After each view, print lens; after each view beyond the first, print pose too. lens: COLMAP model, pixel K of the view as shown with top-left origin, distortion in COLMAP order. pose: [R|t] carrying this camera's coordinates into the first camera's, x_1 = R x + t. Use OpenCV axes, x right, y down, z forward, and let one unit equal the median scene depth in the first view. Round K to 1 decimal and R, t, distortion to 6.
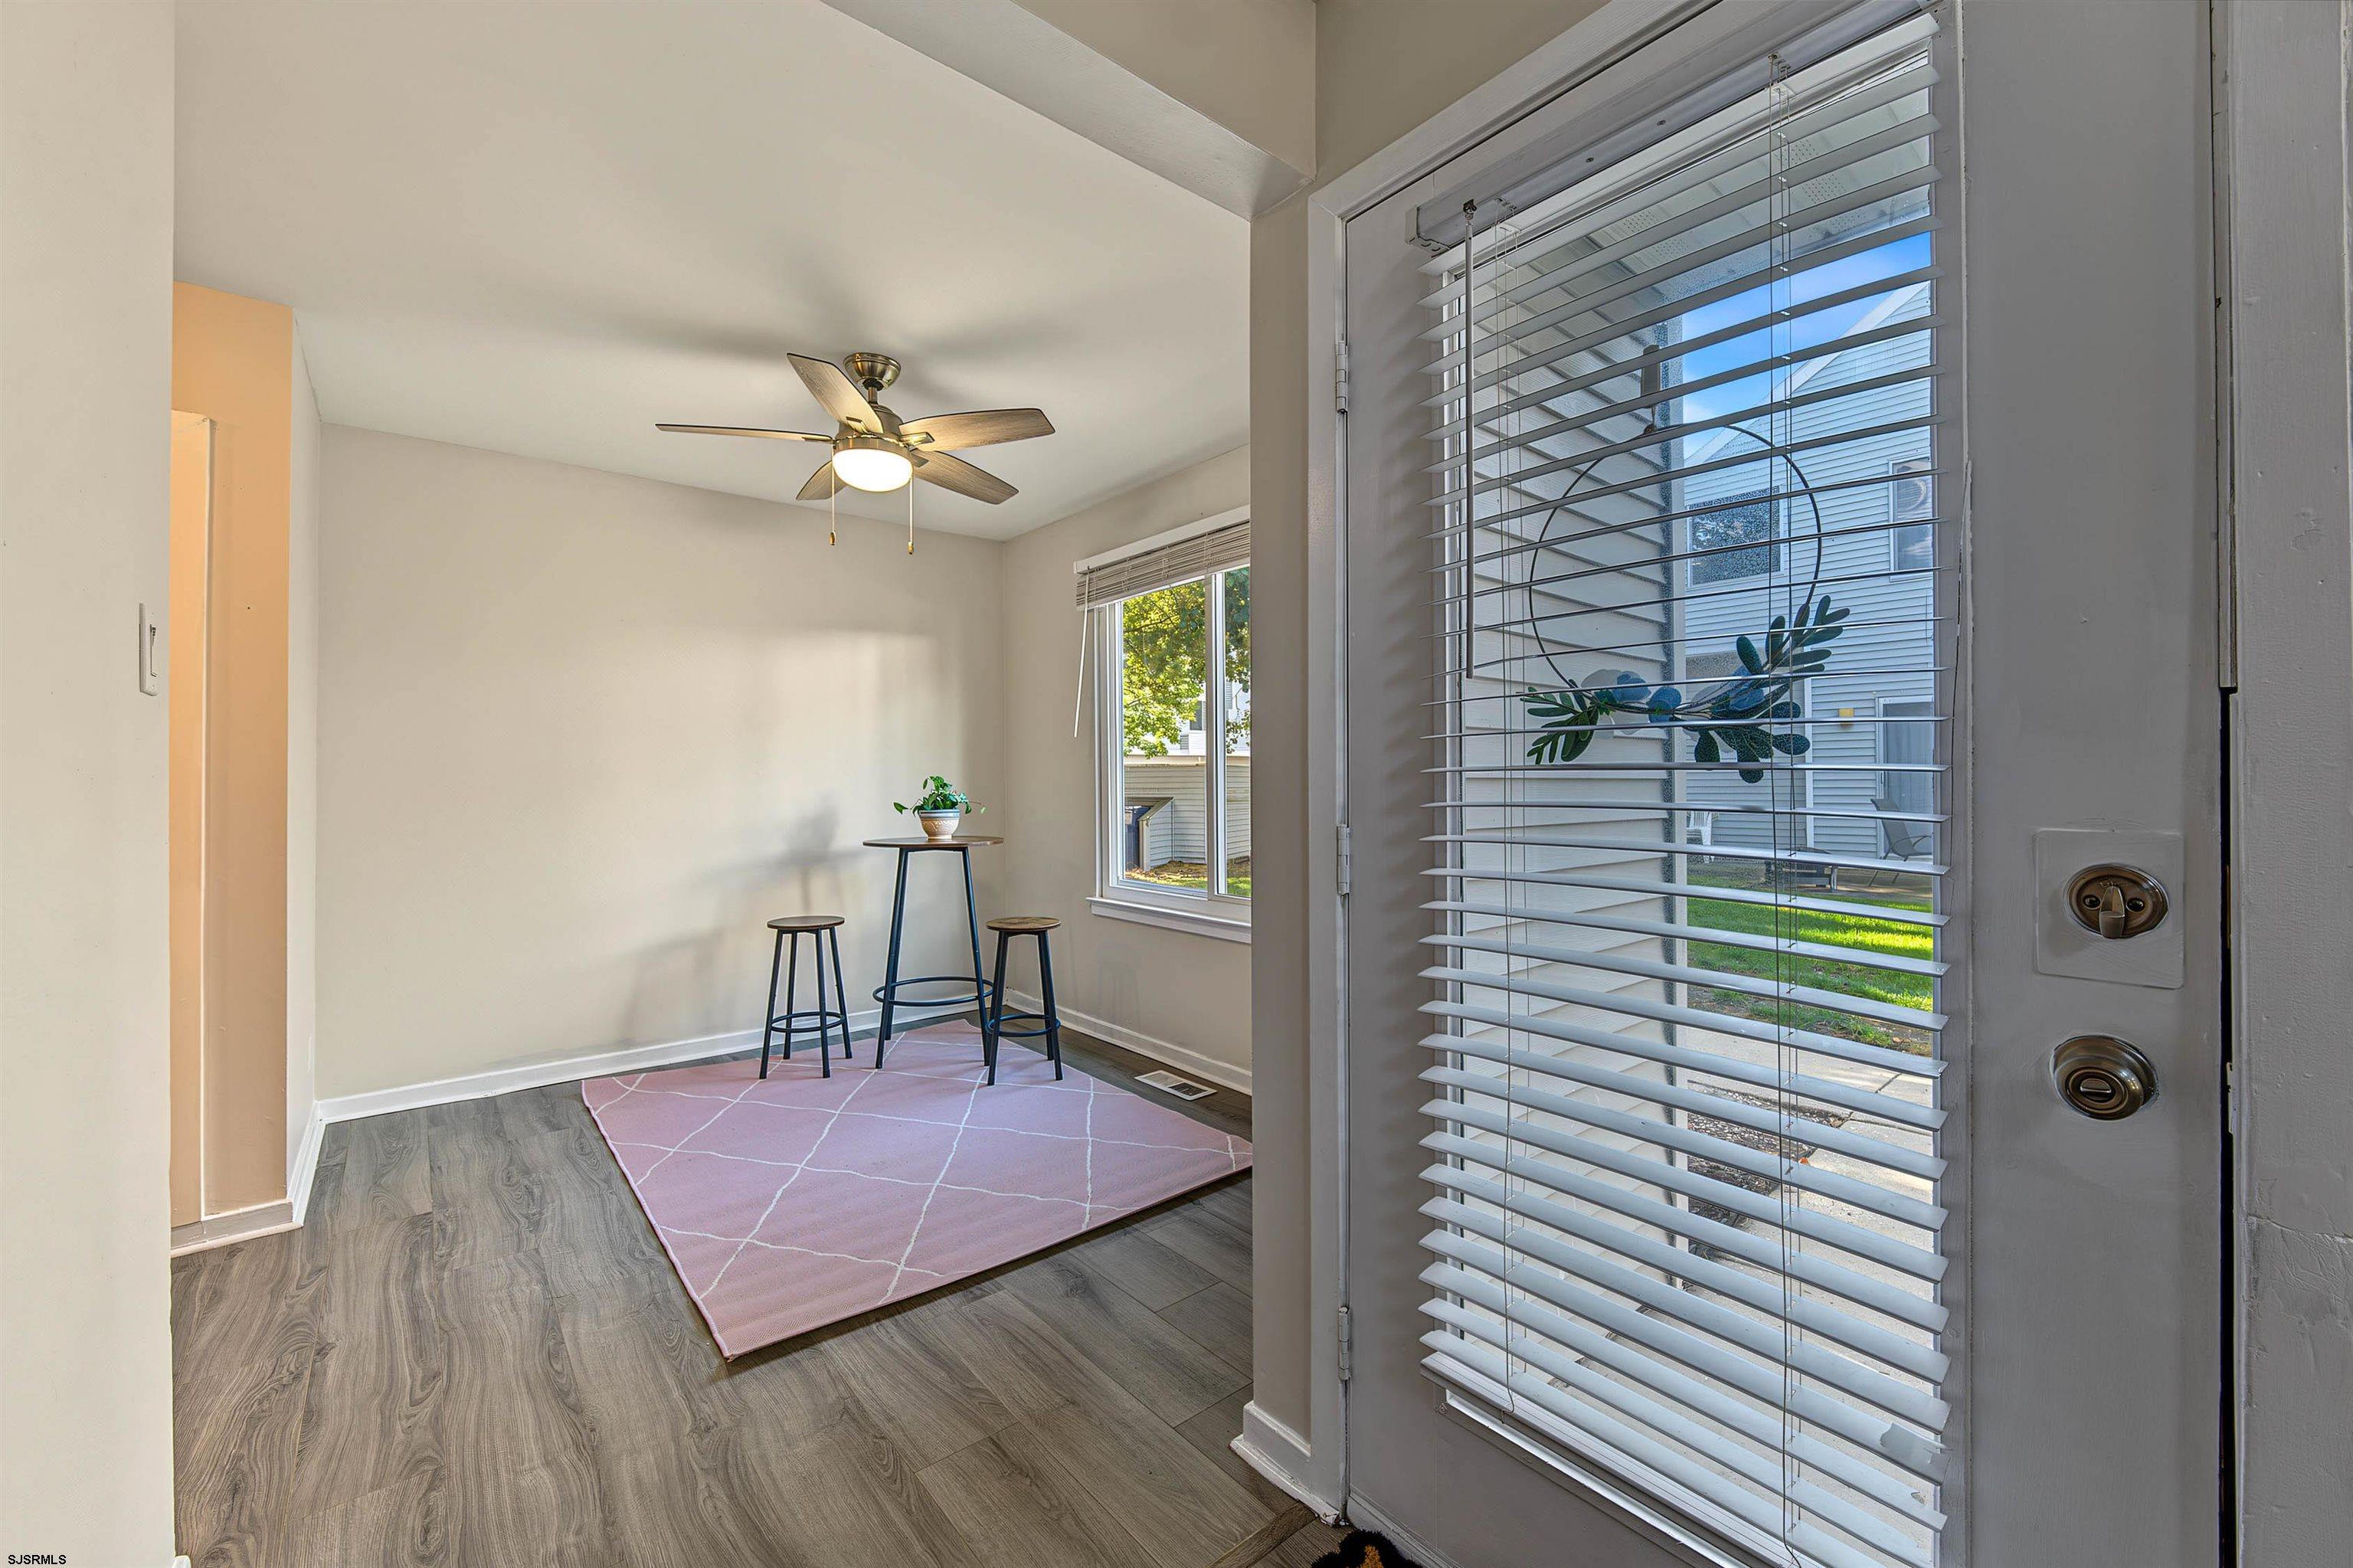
lens RADIAL K [[928.5, 0, 1167.7], [0, 928.5, 779.6], [0, 0, 1]] dist [-0.007259, -0.000014]
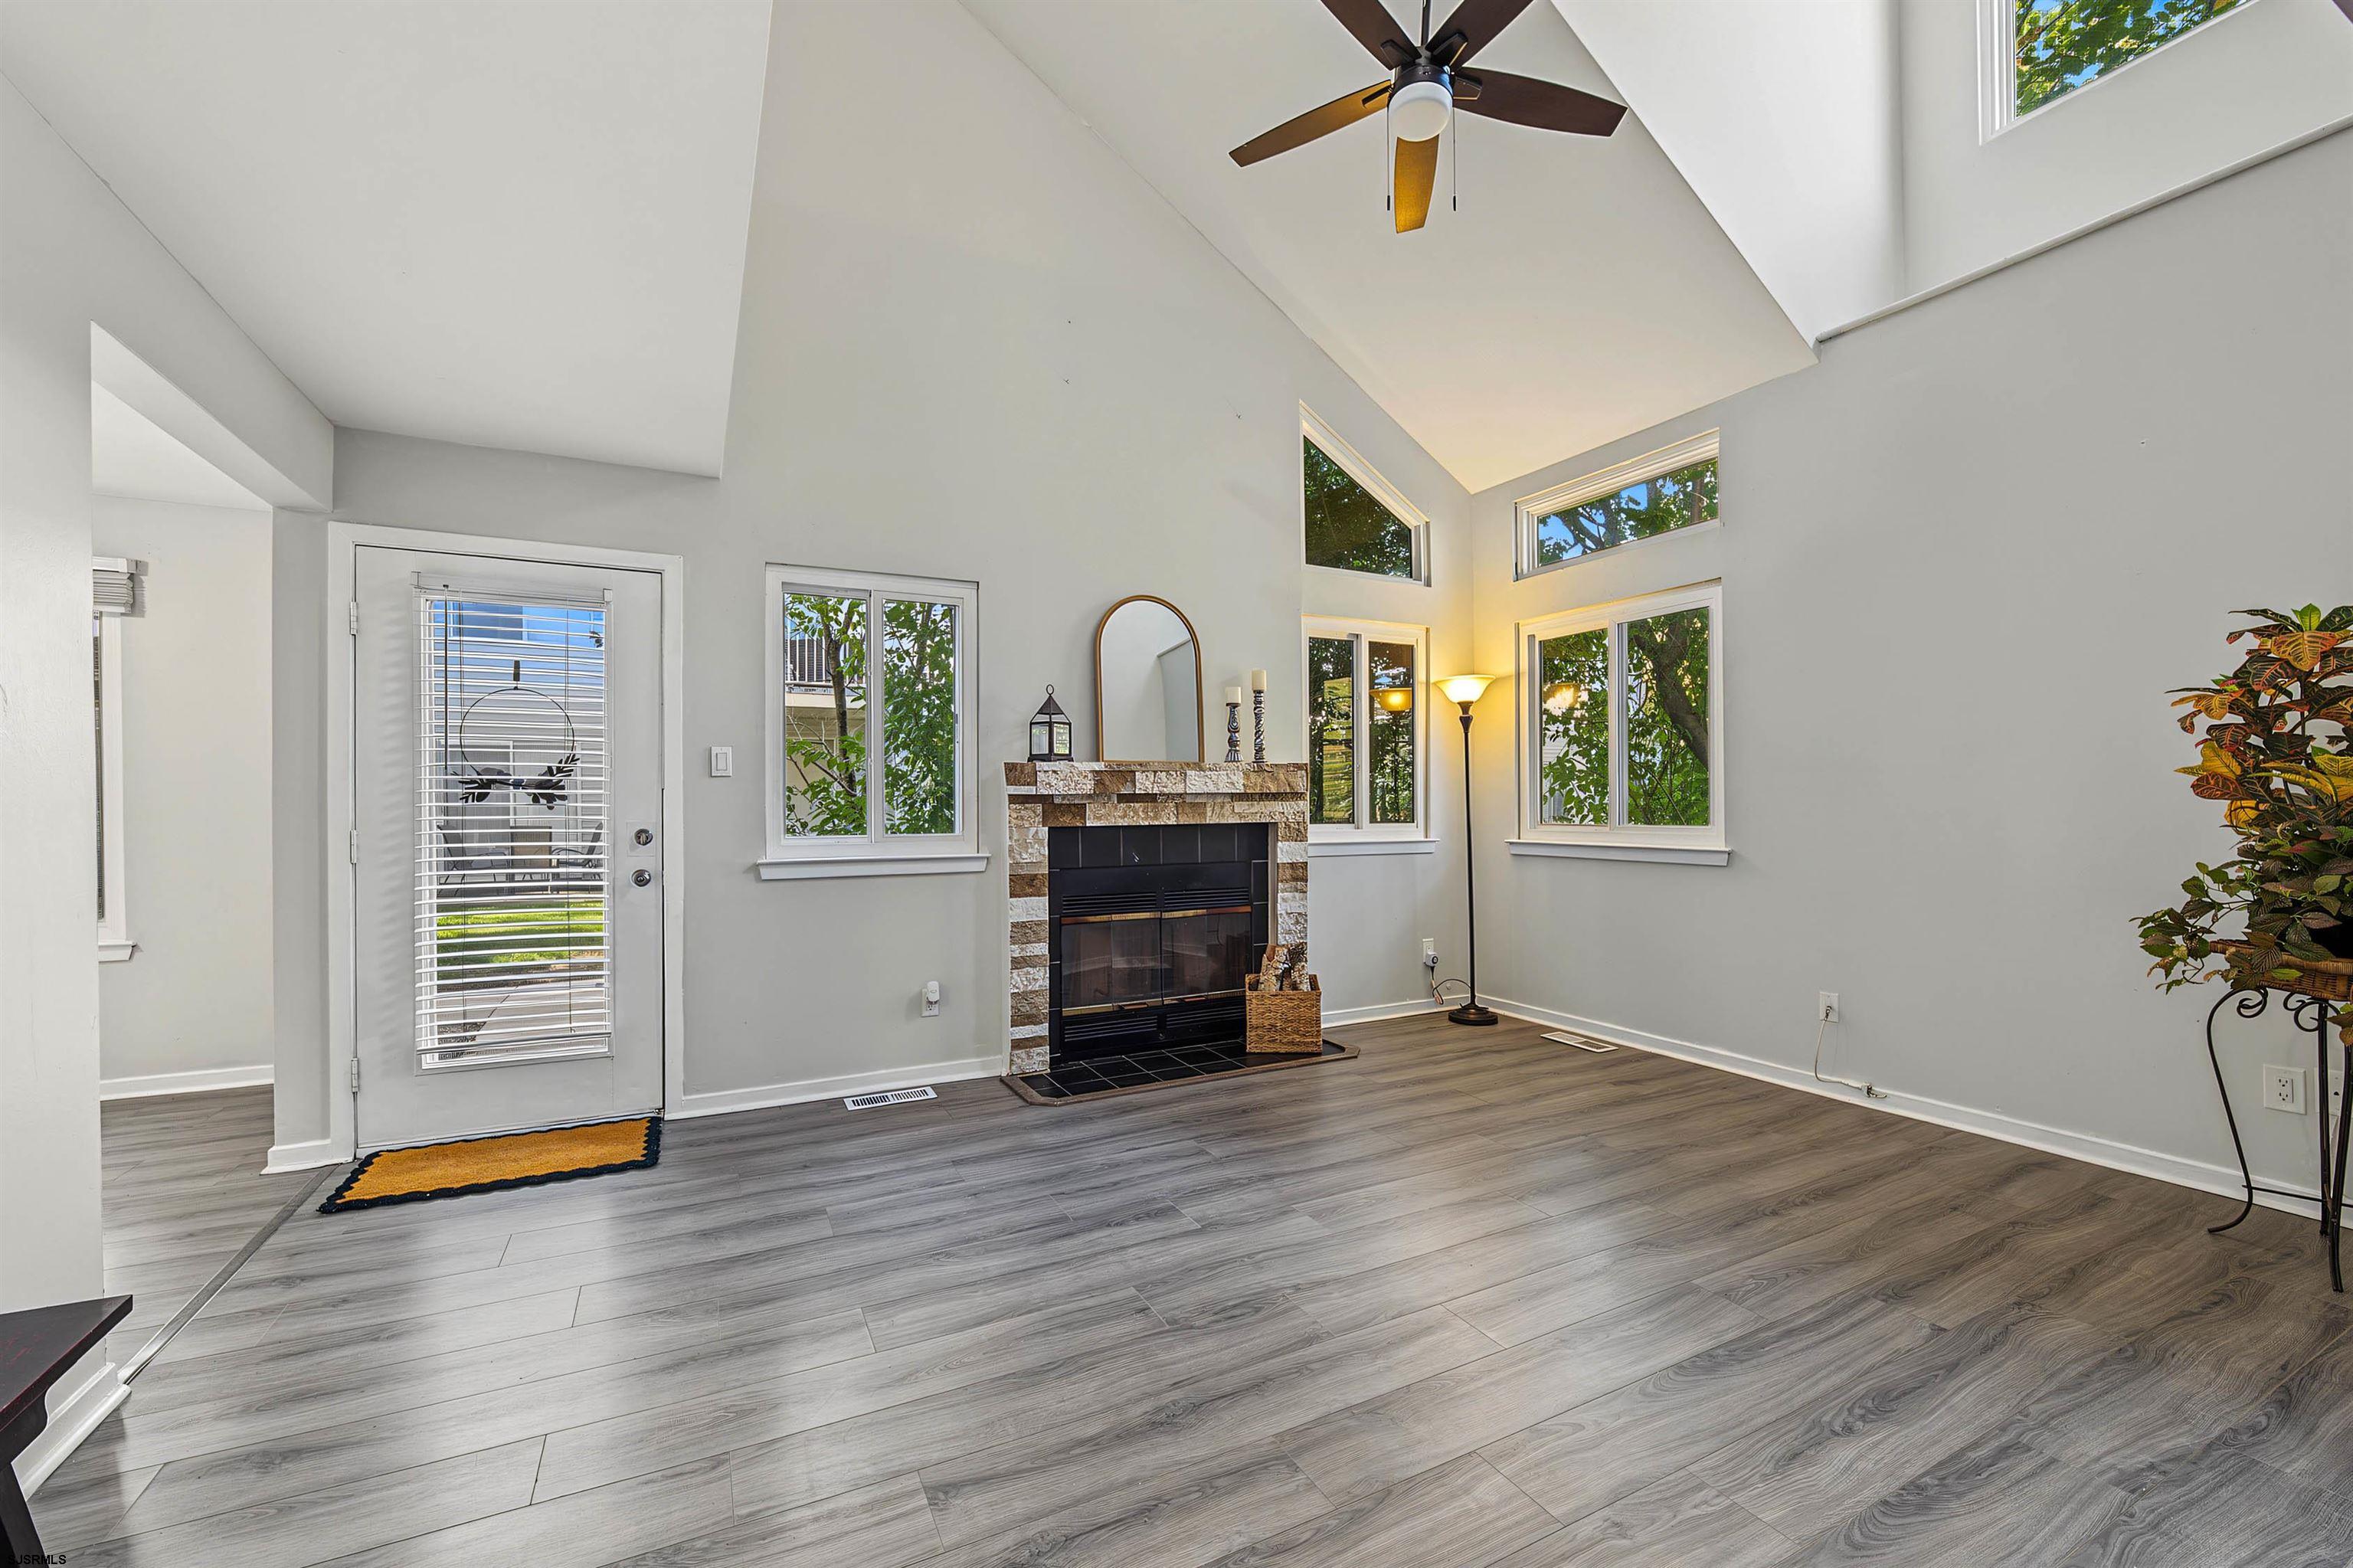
lens RADIAL K [[957.5, 0, 1164.3], [0, 957.5, 801.0], [0, 0, 1]] dist [-0.008774, -0.000259]
pose [[0.209518, 0.005705, 0.977788, -0.613299], [-0.001913, 0.999983, -0.005425, -0.004053], [-0.977803, -0.000734, 0.209525, -0.502712]]
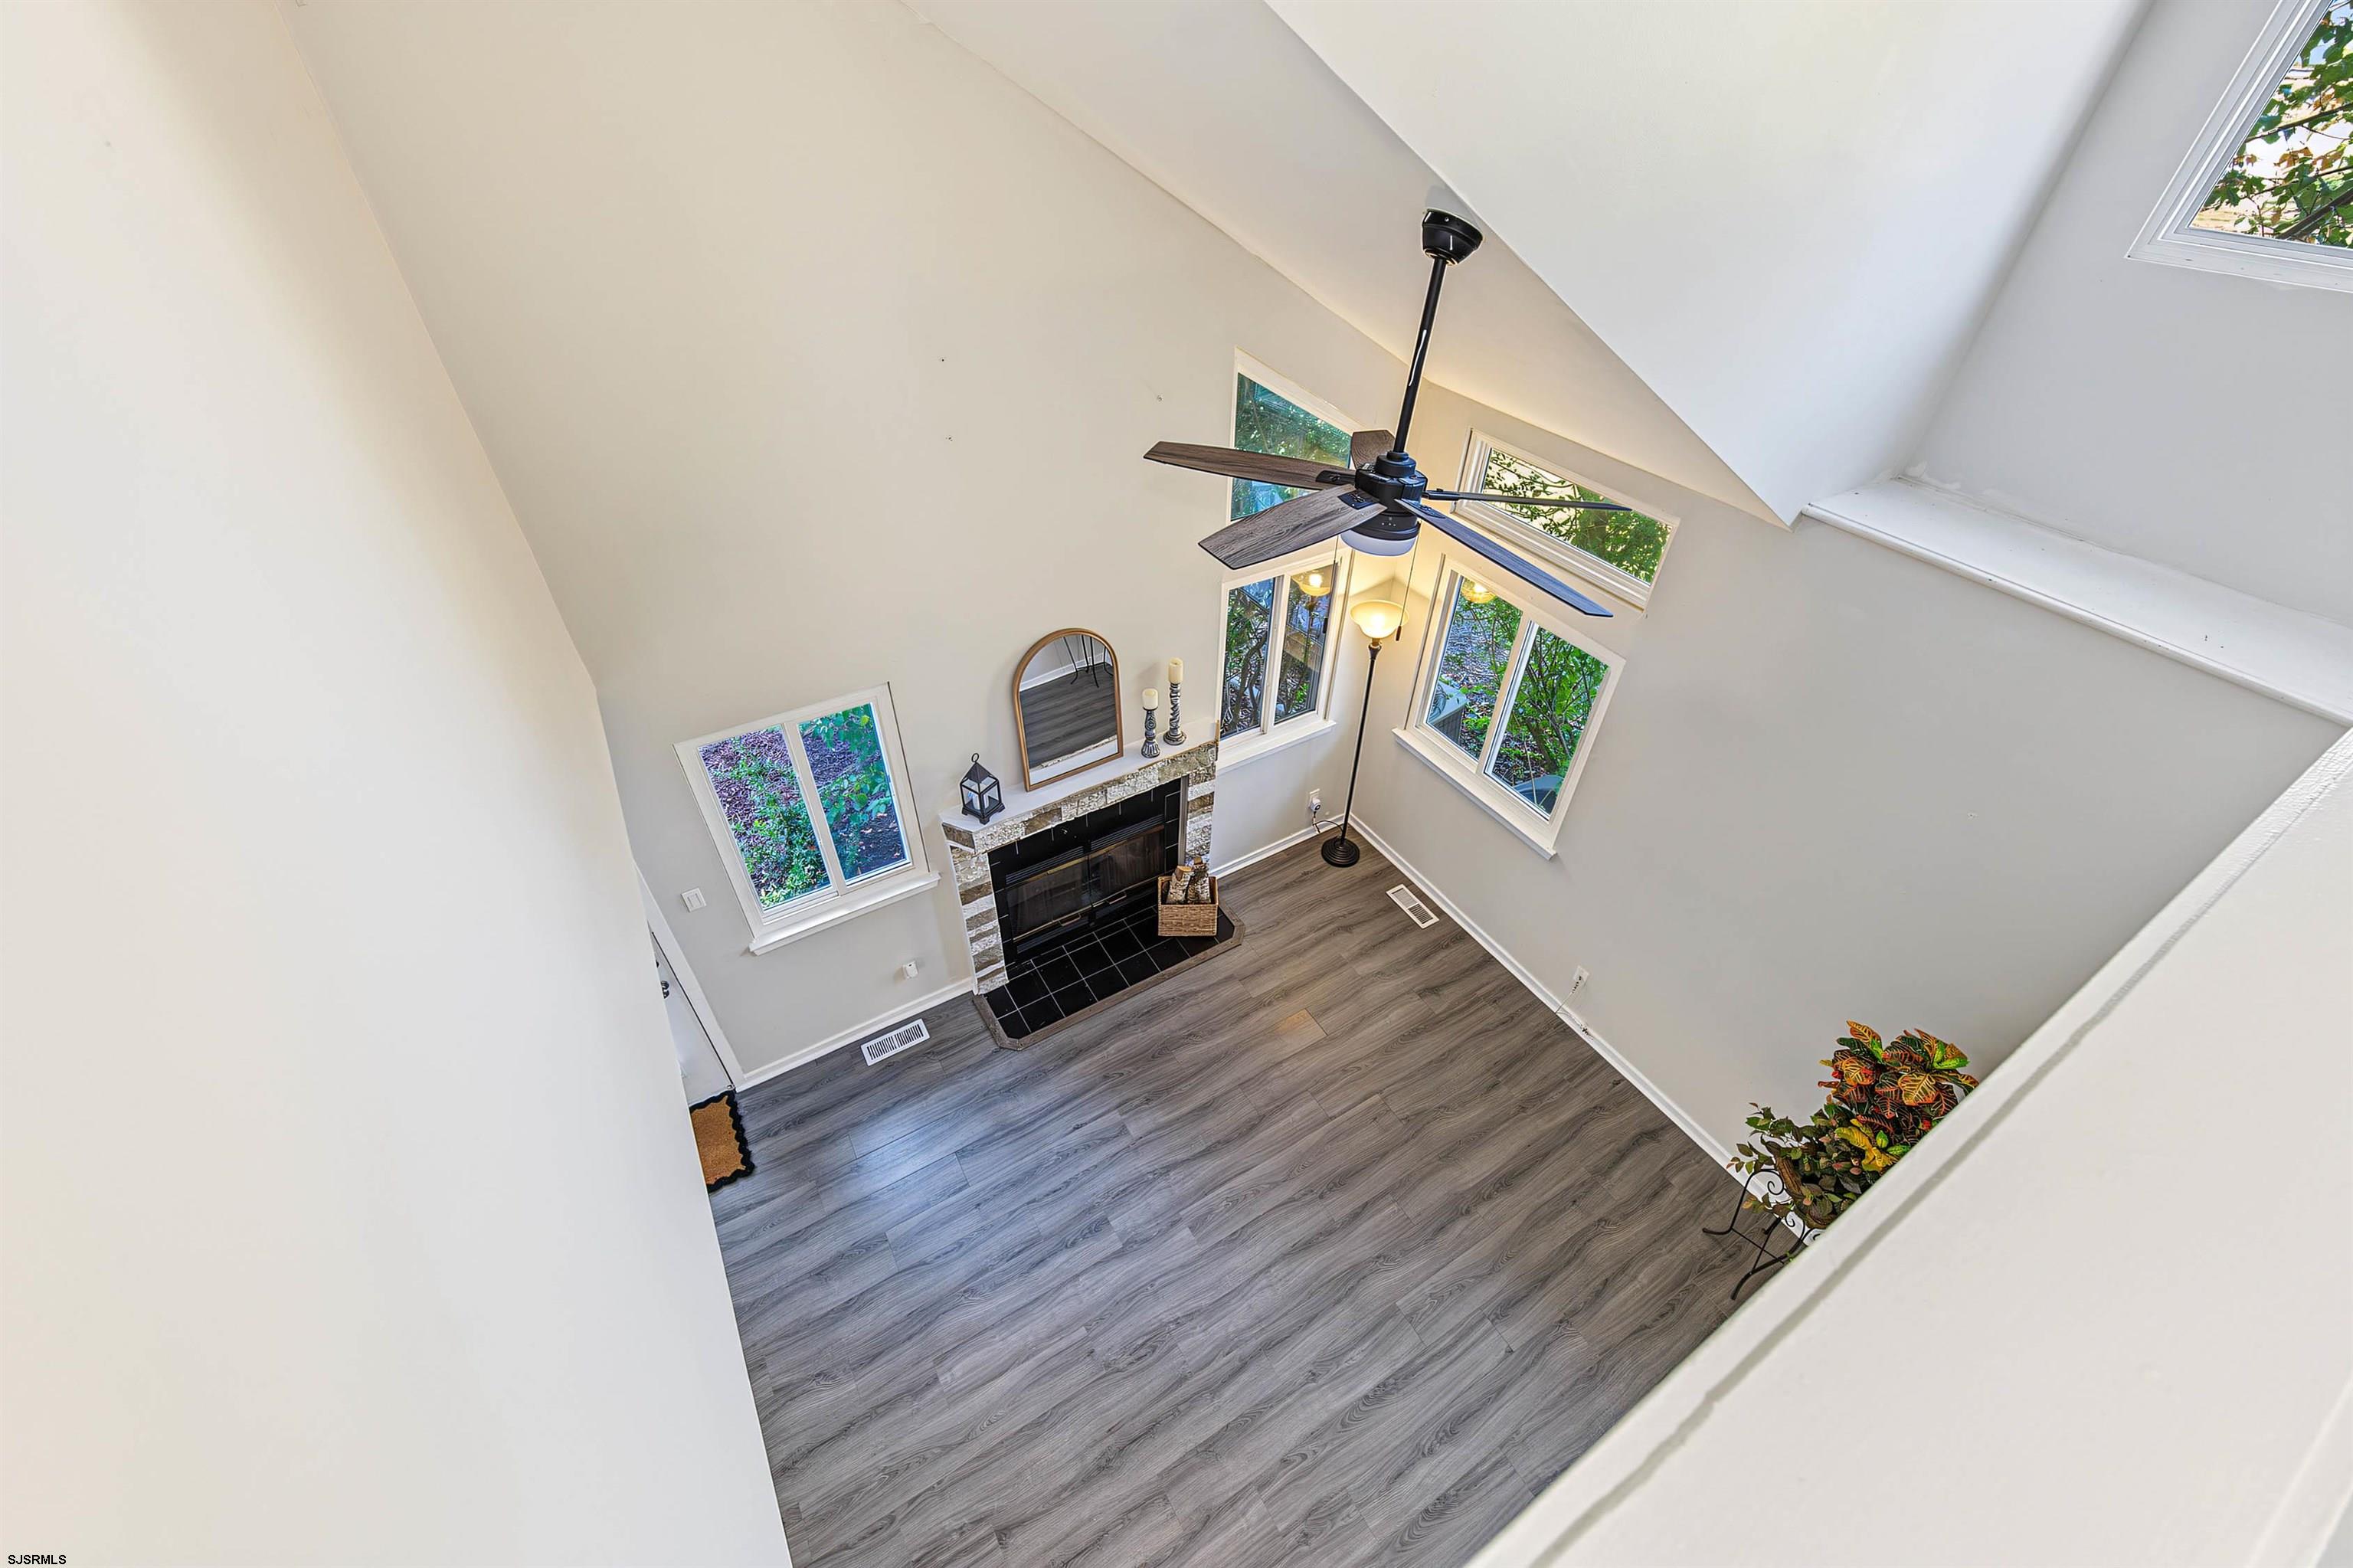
lens RADIAL K [[928.5, 0, 1167.7], [0, 928.5, 779.6], [0, 0, 1]] dist [-0.007259, -0.000014]
pose [[0.137089, -0.639020, 0.756875, -0.391925], [-0.018771, 0.762276, 0.646980, -0.883254], [-0.990381, -0.102901, 0.092505, -0.480455]]
